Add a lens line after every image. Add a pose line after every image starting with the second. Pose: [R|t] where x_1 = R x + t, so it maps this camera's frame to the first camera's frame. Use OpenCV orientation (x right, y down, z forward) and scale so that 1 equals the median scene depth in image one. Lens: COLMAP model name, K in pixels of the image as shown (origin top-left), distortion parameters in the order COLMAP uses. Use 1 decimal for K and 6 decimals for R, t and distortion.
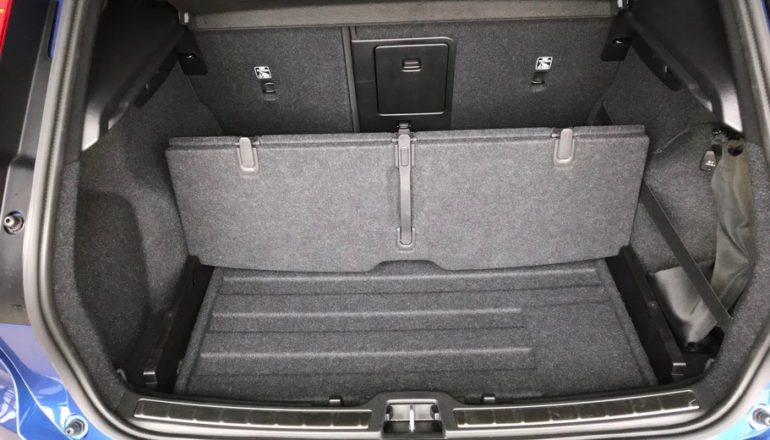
lens RADIAL K [[632.5, 0, 380.4], [0, 632.5, 224.3], [0, 0, 1]] dist [0.021895, 0.005714]
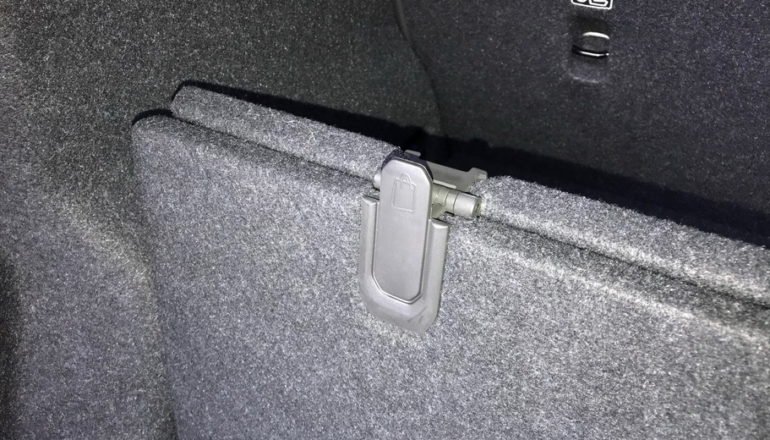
lens RADIAL K [[632.5, 0, 385.2], [0, 632.5, 221.0], [0, 0, 1]] dist [0.021895, 0.005714]
pose [[0.866875, 0.317475, -0.384367, -0.138250], [-0.328455, 0.943726, 0.038715, -0.125081], [0.375028, 0.092686, 0.922368, 0.816454]]
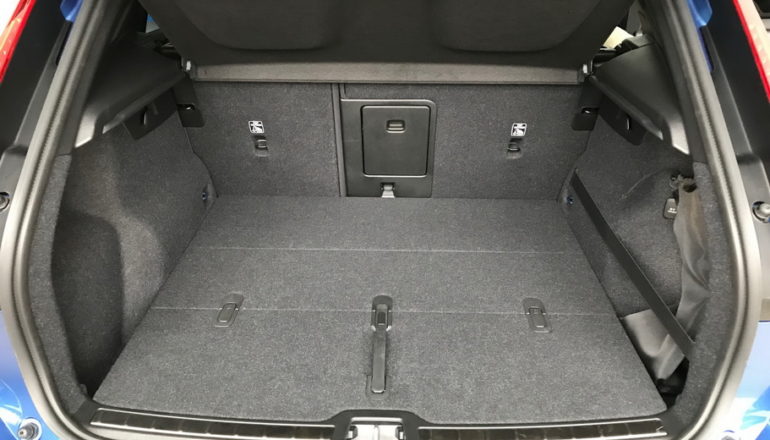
lens RADIAL K [[632.5, 0, 381.2], [0, 632.5, 219.6], [0, 0, 1]] dist [0.021895, 0.005714]
pose [[0.998992, 0.044478, 0.006078, 0.030465], [-0.042393, 0.979243, -0.198209, 0.140965], [-0.014768, 0.197751, 0.980141, -0.019493]]
